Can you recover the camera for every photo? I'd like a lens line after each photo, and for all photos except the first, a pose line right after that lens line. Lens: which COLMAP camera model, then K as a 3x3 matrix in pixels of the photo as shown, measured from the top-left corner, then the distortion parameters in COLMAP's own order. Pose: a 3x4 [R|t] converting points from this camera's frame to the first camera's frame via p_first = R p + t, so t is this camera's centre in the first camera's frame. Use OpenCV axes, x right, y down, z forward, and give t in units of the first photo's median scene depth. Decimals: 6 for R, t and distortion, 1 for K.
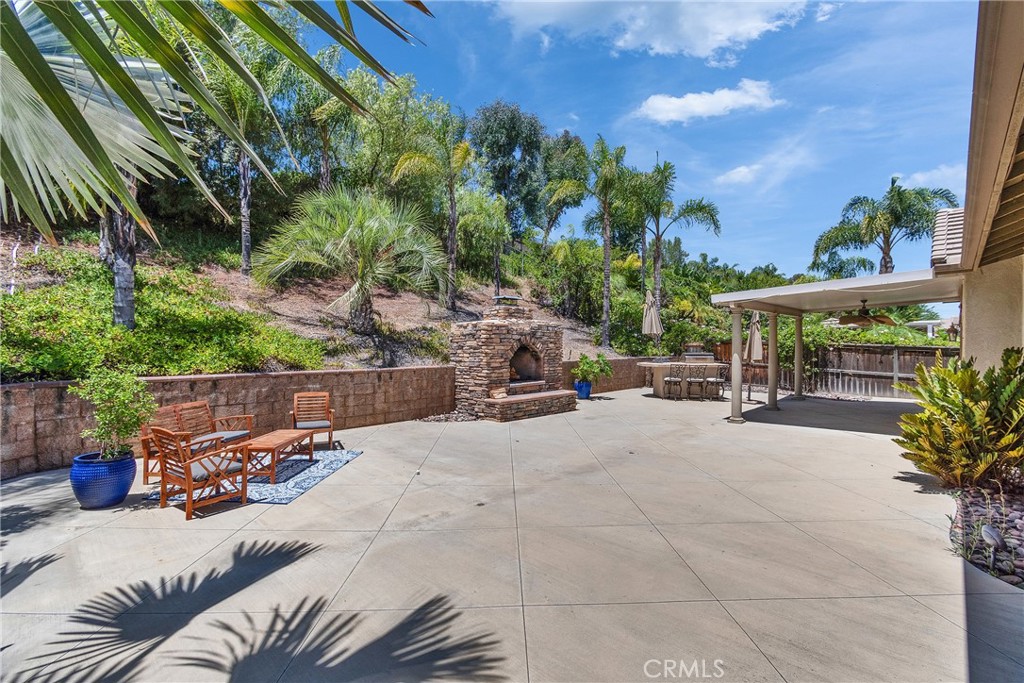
lens RADIAL K [[447.1, 0, 511.6], [0, 447.1, 345.4], [0, 0, 1]] dist [0.004326, -0.002099]
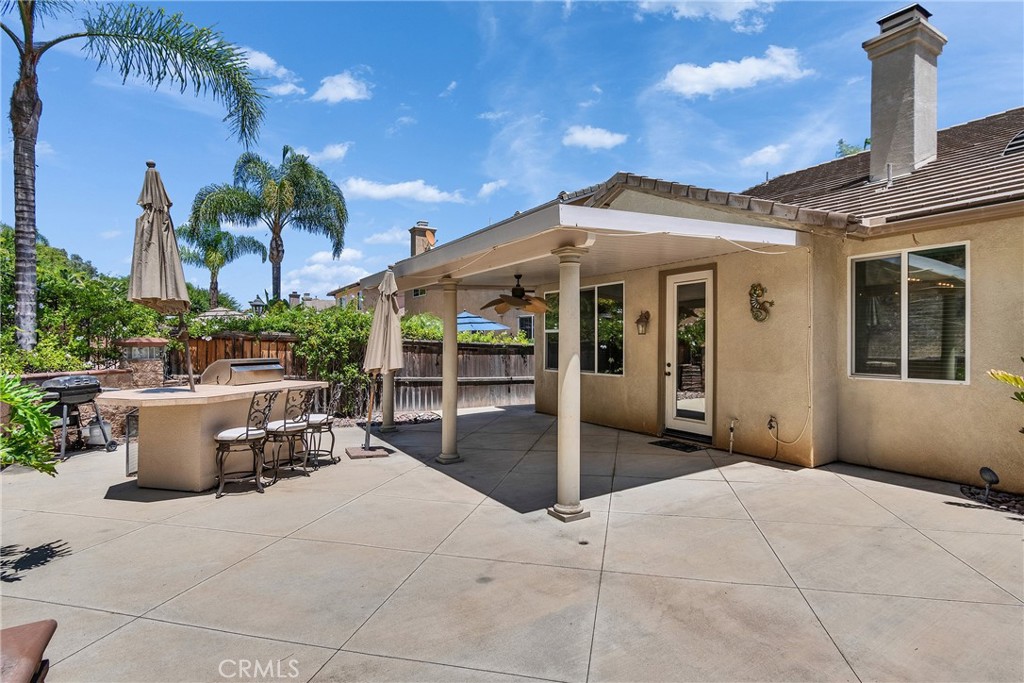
lens RADIAL K [[516.7, 0, 517.1], [0, 516.7, 349.2], [0, 0, 1]] dist [-0.000250, -0.000824]
pose [[0.236522, -0.010274, 0.971572, 0.008132], [0.005774, 0.999941, 0.009169, 0.007225], [-0.971609, 0.003442, 0.236568, 0.870933]]
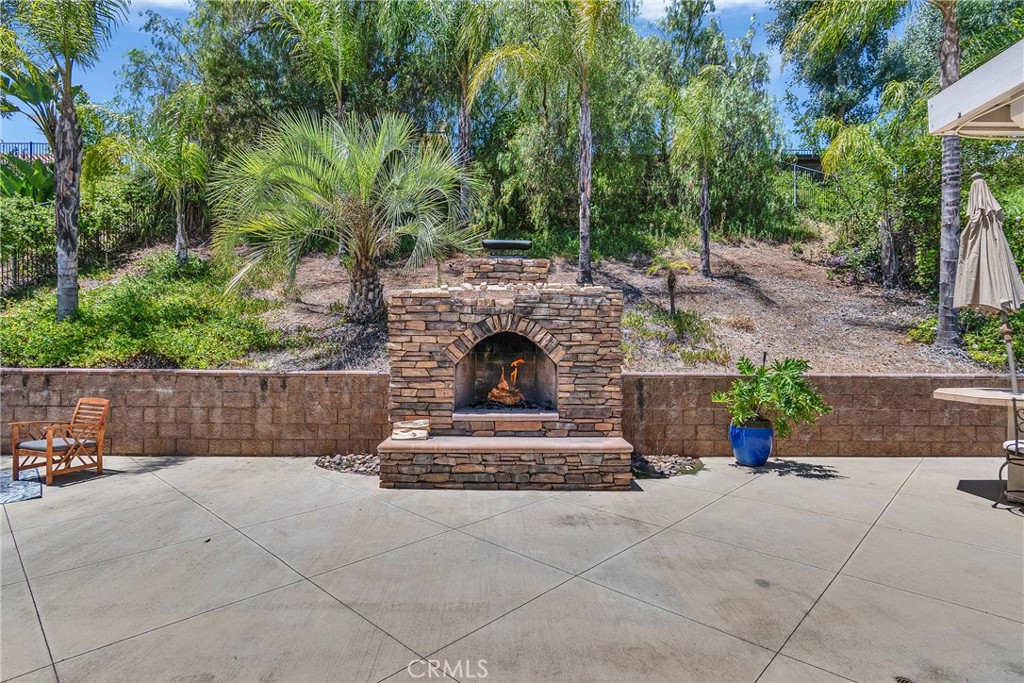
lens RADIAL K [[516.7, 0, 521.7], [0, 516.7, 349.2], [0, 0, 1]] dist [-0.000250, -0.000824]
pose [[0.725705, 0.009262, -0.687943, 0.442413], [-0.008933, 0.999952, 0.004040, 0.012138], [0.687948, 0.003214, 0.725753, 0.627798]]
